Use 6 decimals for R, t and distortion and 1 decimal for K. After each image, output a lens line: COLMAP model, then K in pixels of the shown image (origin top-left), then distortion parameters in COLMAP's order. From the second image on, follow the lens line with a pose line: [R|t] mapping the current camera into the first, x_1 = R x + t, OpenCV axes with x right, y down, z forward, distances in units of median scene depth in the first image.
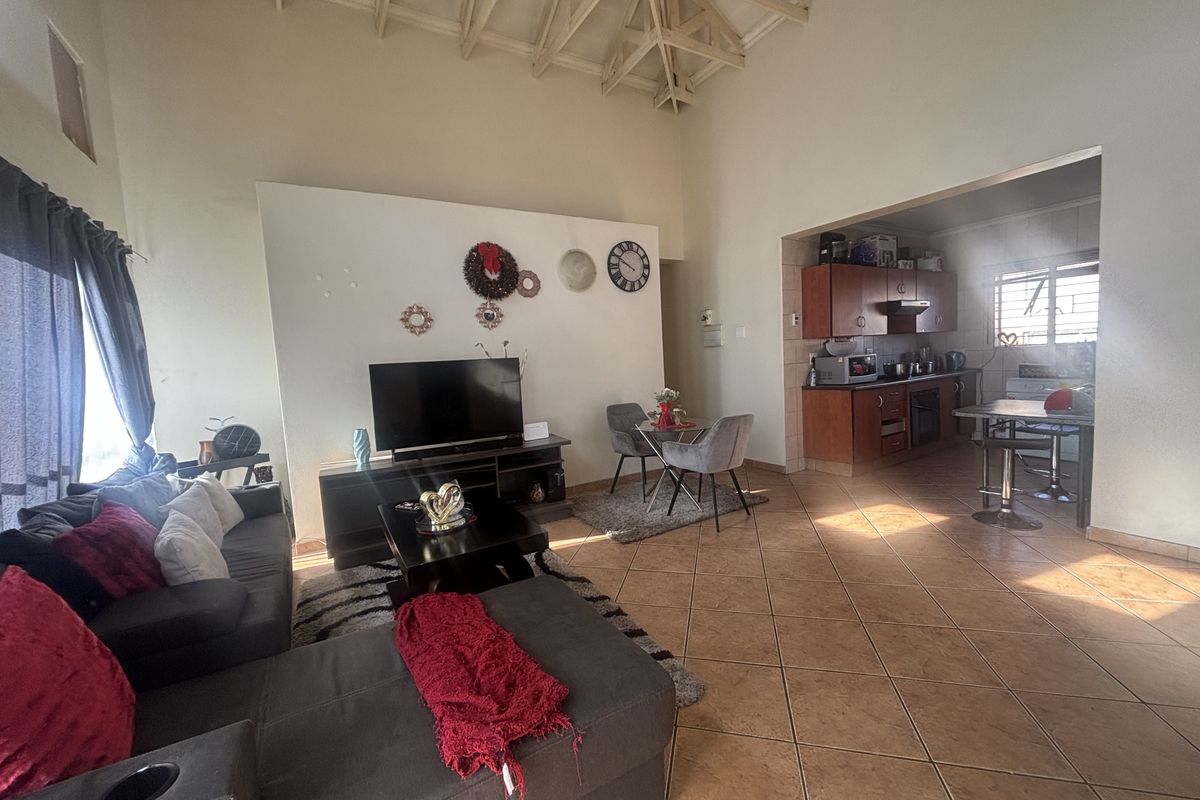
lens RADIAL K [[475.3, 0, 600.0], [0, 475.3, 400.0], [0, 0, 1]] dist [-0.000030, -0.000056]
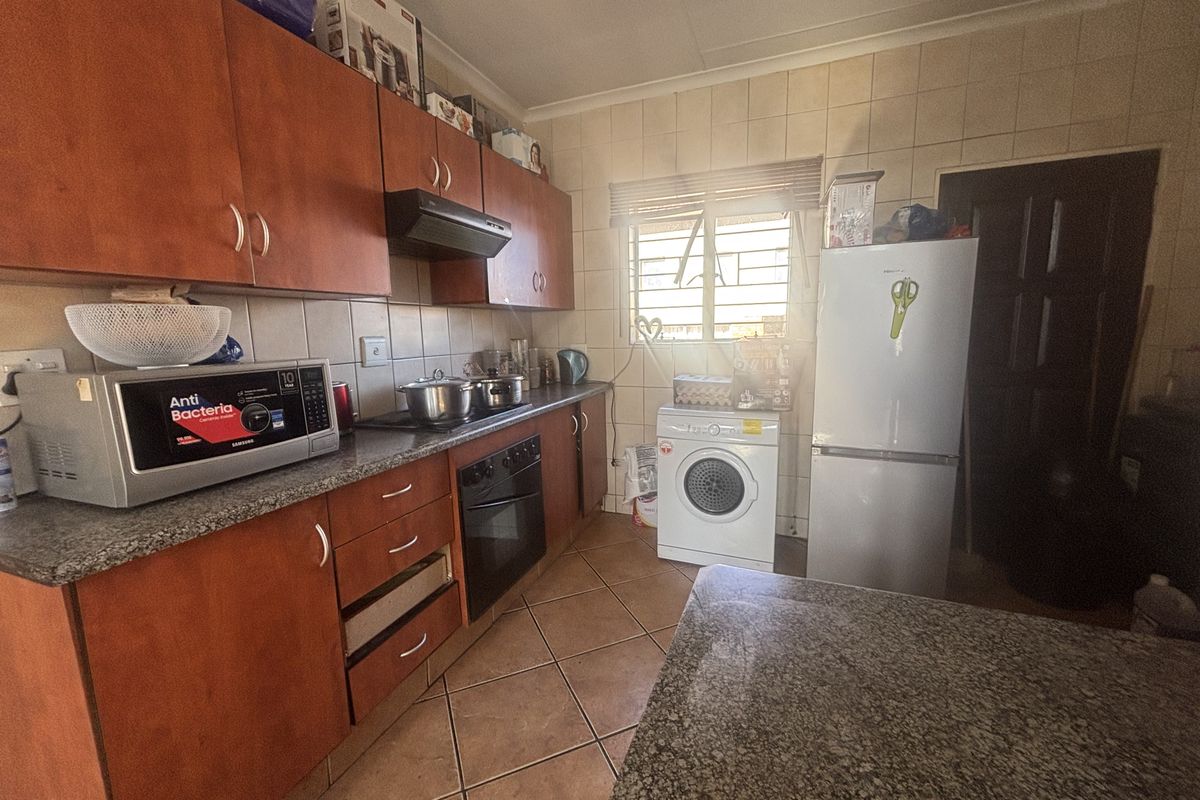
lens RADIAL K [[475.3, 0, 600.0], [0, 475.3, 400.0], [0, 0, 1]] dist [-0.000030, -0.000056]
pose [[0.784958, -0.049100, 0.617600, 0.474932], [0.032305, 0.998742, 0.038343, -0.069989], [-0.618706, -0.010146, 0.785557, 0.608399]]
